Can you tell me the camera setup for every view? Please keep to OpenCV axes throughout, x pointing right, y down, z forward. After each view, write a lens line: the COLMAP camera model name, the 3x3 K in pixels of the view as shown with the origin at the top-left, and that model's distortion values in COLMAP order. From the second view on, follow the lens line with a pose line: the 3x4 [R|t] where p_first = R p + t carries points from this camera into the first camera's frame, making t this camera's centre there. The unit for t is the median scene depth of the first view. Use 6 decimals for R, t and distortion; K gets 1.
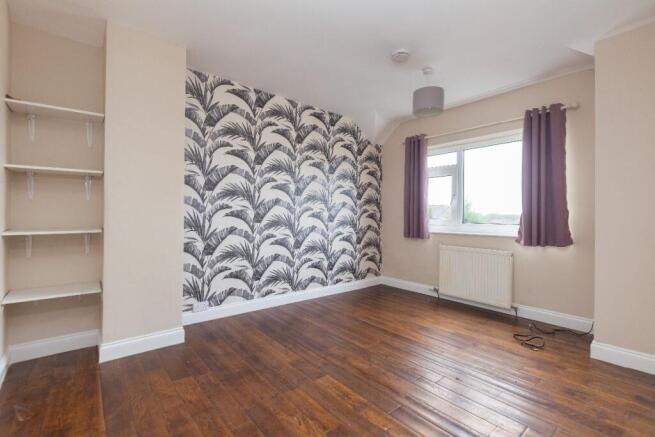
lens RADIAL K [[308.4, 0, 324.4], [0, 308.4, 215.4], [0, 0, 1]] dist [0.002261, 0.000771]
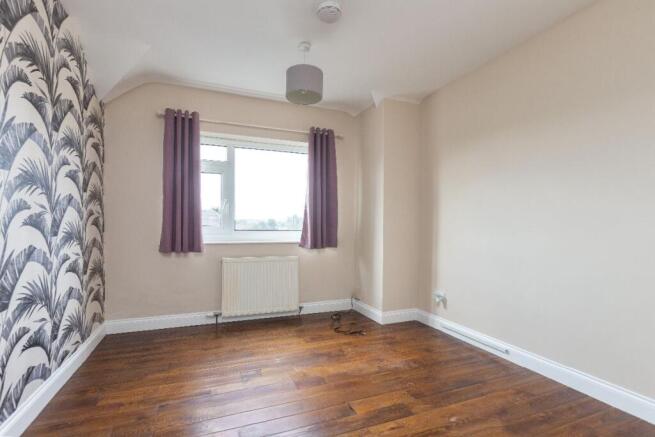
lens RADIAL K [[308.4, 0, 323.8], [0, 308.4, 224.6], [0, 0, 1]] dist [0.002261, 0.000771]
pose [[0.297699, -0.010399, 0.954603, -0.320618], [-0.007268, 0.999887, 0.013159, -0.004628], [-0.954632, -0.010856, 0.297589, 0.504559]]
